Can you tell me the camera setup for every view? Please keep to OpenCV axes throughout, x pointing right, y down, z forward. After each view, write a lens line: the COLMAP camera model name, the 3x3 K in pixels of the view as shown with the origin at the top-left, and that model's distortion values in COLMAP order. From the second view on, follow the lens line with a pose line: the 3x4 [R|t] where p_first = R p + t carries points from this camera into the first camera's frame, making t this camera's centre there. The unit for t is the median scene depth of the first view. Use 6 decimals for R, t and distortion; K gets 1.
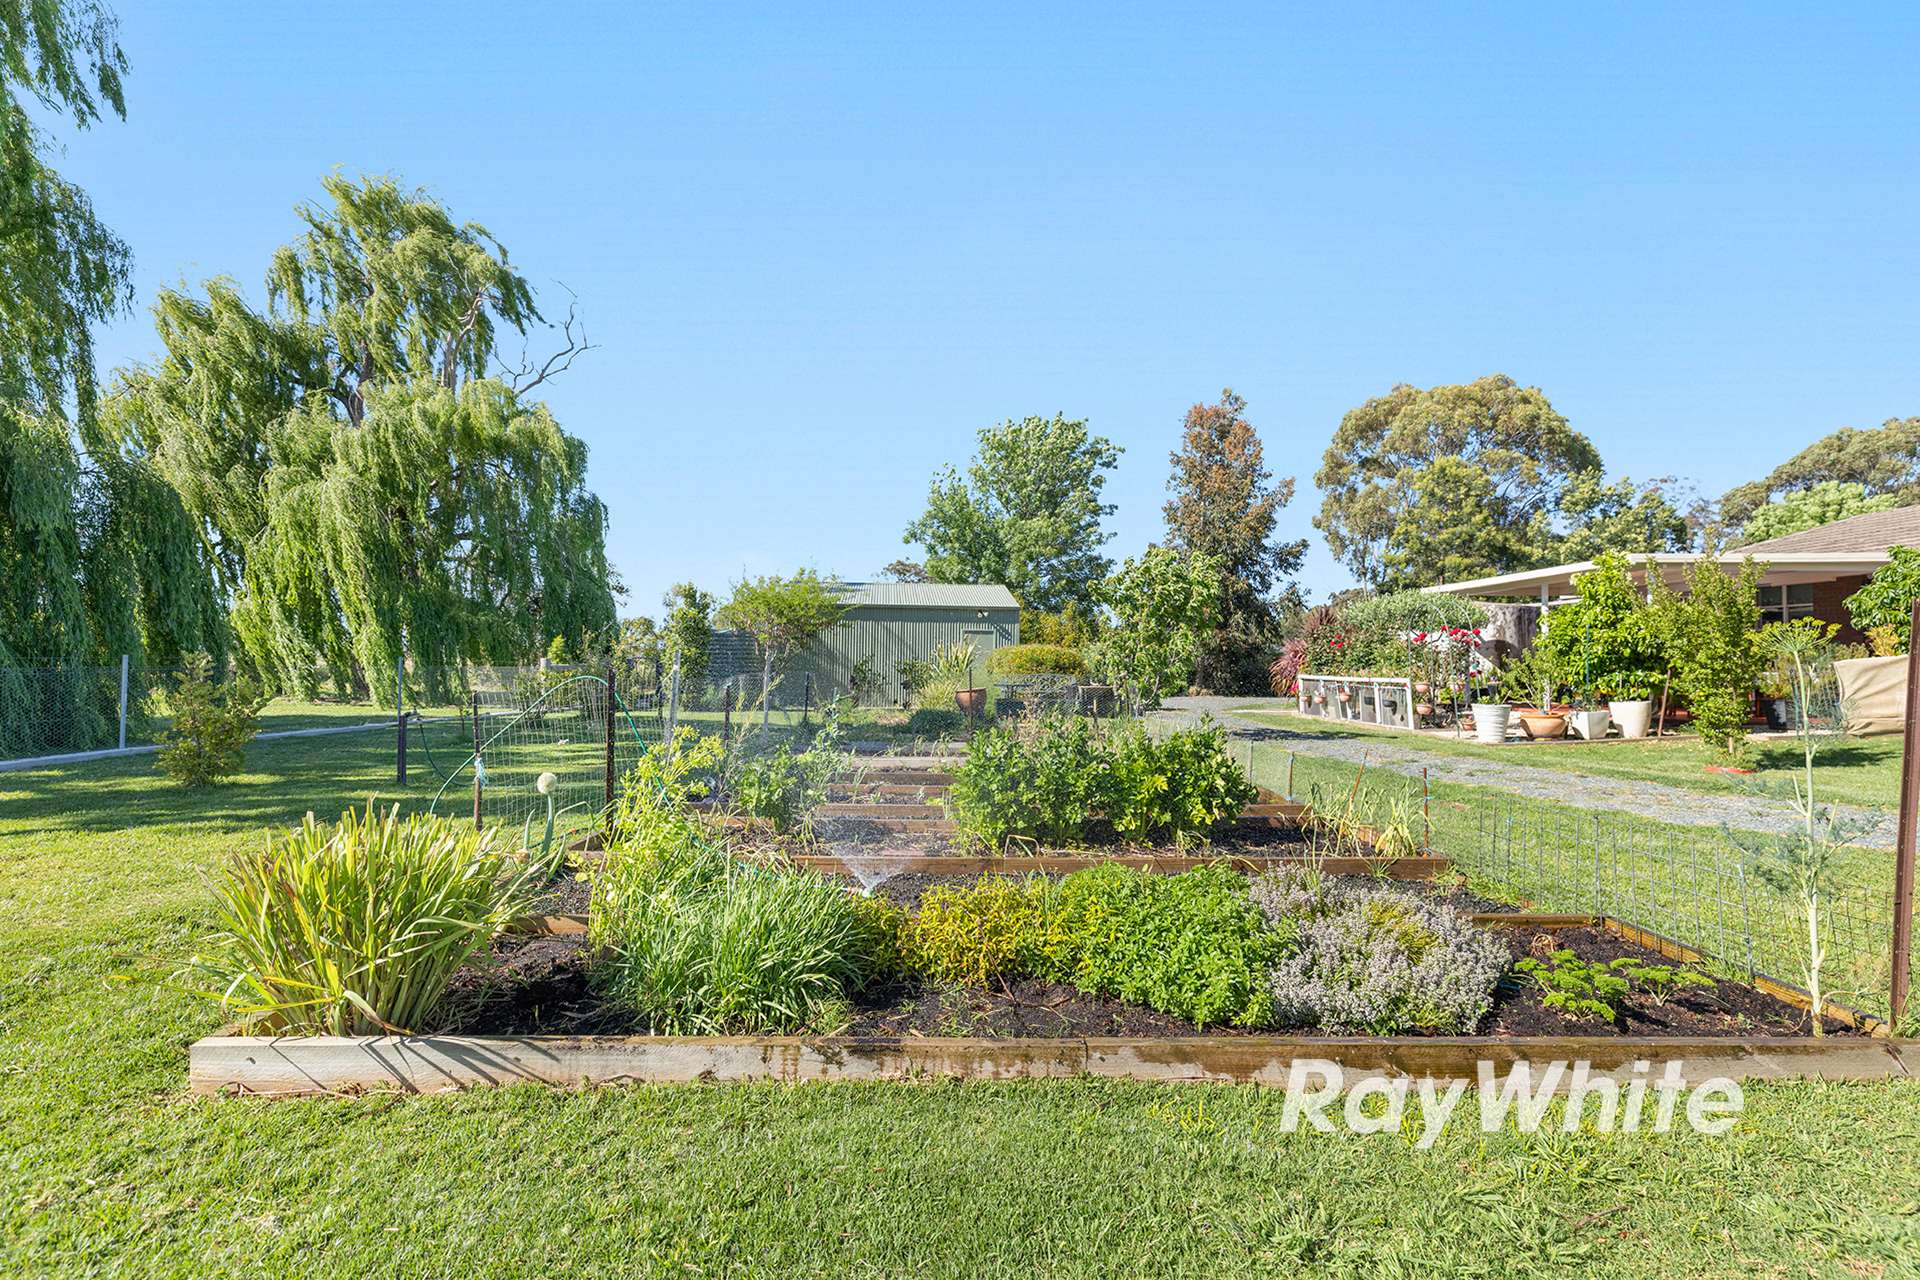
lens RADIAL K [[896.8, 0, 961.5], [0, 896.8, 661.3], [0, 0, 1]] dist [-0.000953, -0.000116]
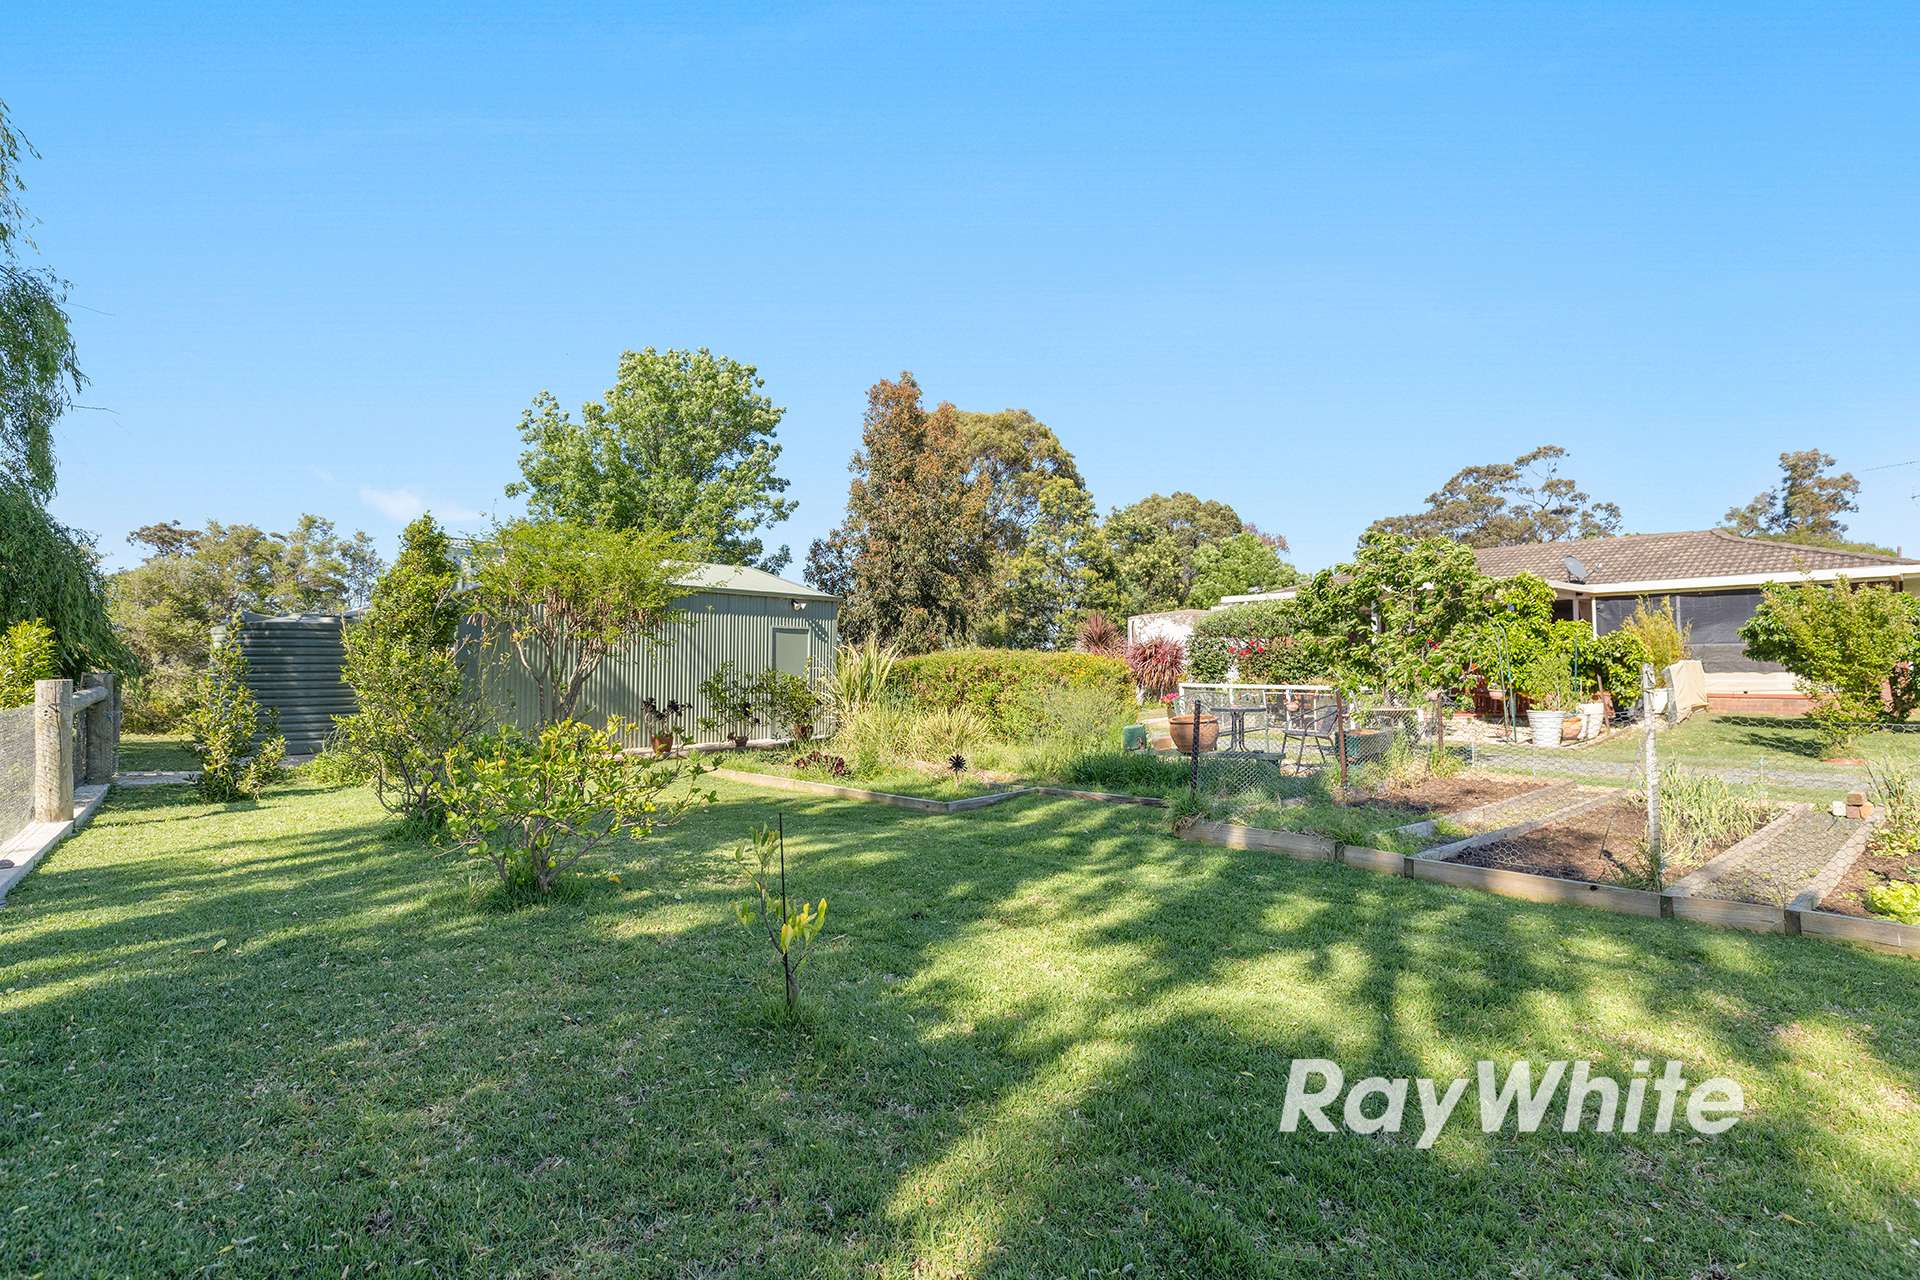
lens RADIAL K [[896.8, 0, 961.5], [0, 896.8, 661.3], [0, 0, 1]] dist [-0.000953, -0.000116]
pose [[0.762224, -0.001963, 0.647310, -0.244837], [0.003096, 0.999995, -0.000613, -0.004910], [-0.647306, 0.002471, 0.762227, 0.258673]]
